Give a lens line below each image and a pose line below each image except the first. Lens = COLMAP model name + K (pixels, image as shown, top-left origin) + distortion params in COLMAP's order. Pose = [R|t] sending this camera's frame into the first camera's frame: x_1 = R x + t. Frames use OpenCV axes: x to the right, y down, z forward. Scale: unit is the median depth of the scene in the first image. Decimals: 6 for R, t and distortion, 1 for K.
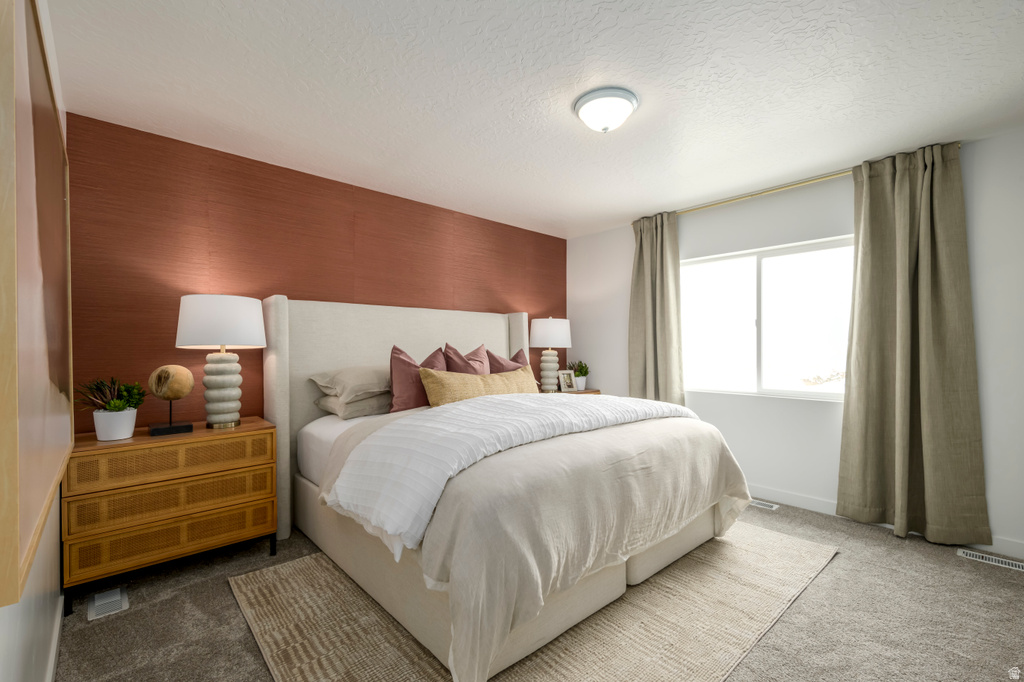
lens RADIAL K [[448.0, 0, 510.0], [0, 448.0, 346.3], [0, 0, 1]] dist [0.016491, -0.000483]
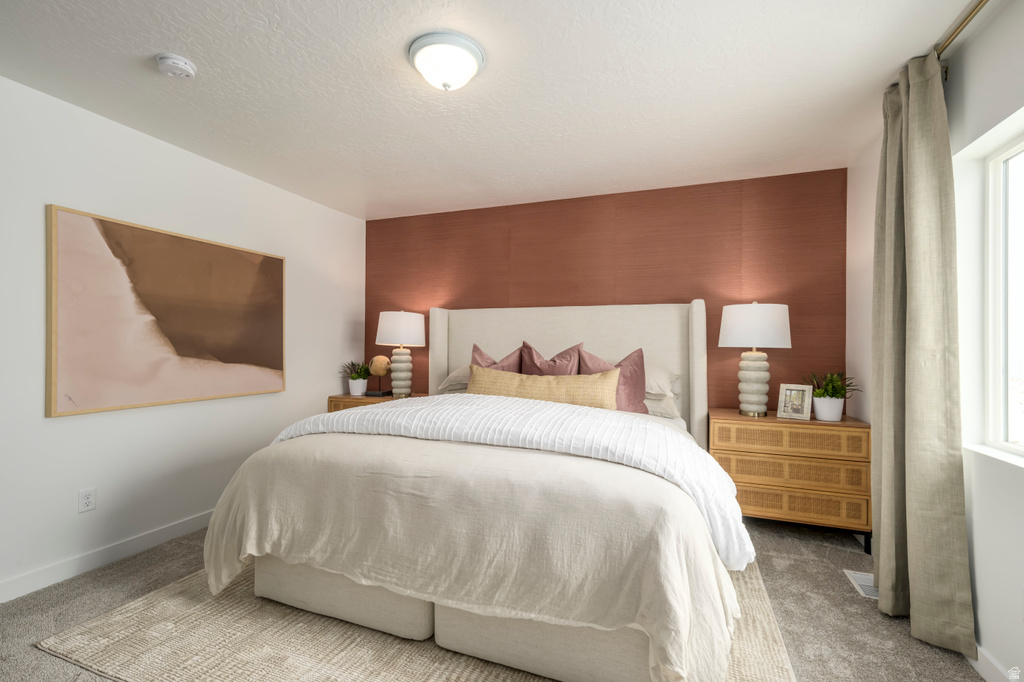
lens RADIAL K [[448.0, 0, 513.7], [0, 448.0, 343.5], [0, 0, 1]] dist [0.016491, -0.000483]
pose [[0.451424, -0.002257, -0.892307, 0.962949], [-0.004439, 0.999979, -0.004775, 0.002939], [0.892299, 0.006116, 0.451404, 0.697224]]
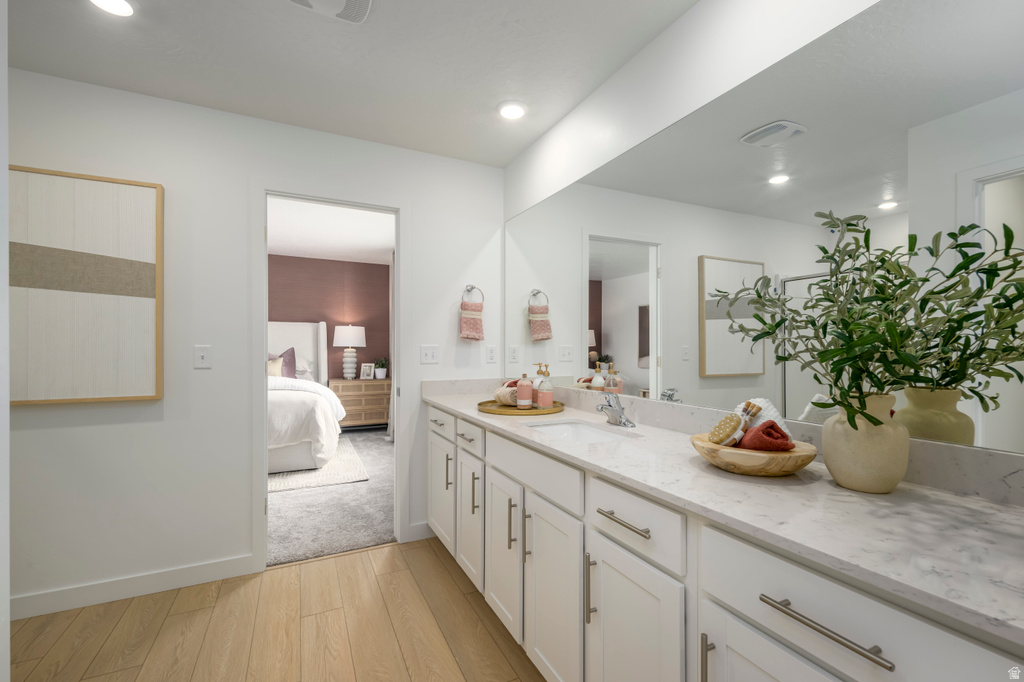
lens RADIAL K [[448.0, 0, 515.0], [0, 448.0, 348.7], [0, 0, 1]] dist [0.016491, -0.000483]
pose [[0.959503, 0.002550, -0.281687, 1.770175], [-0.000920, 0.999982, 0.005919, 0.001253], [0.281698, -0.005420, 0.959488, -0.332522]]
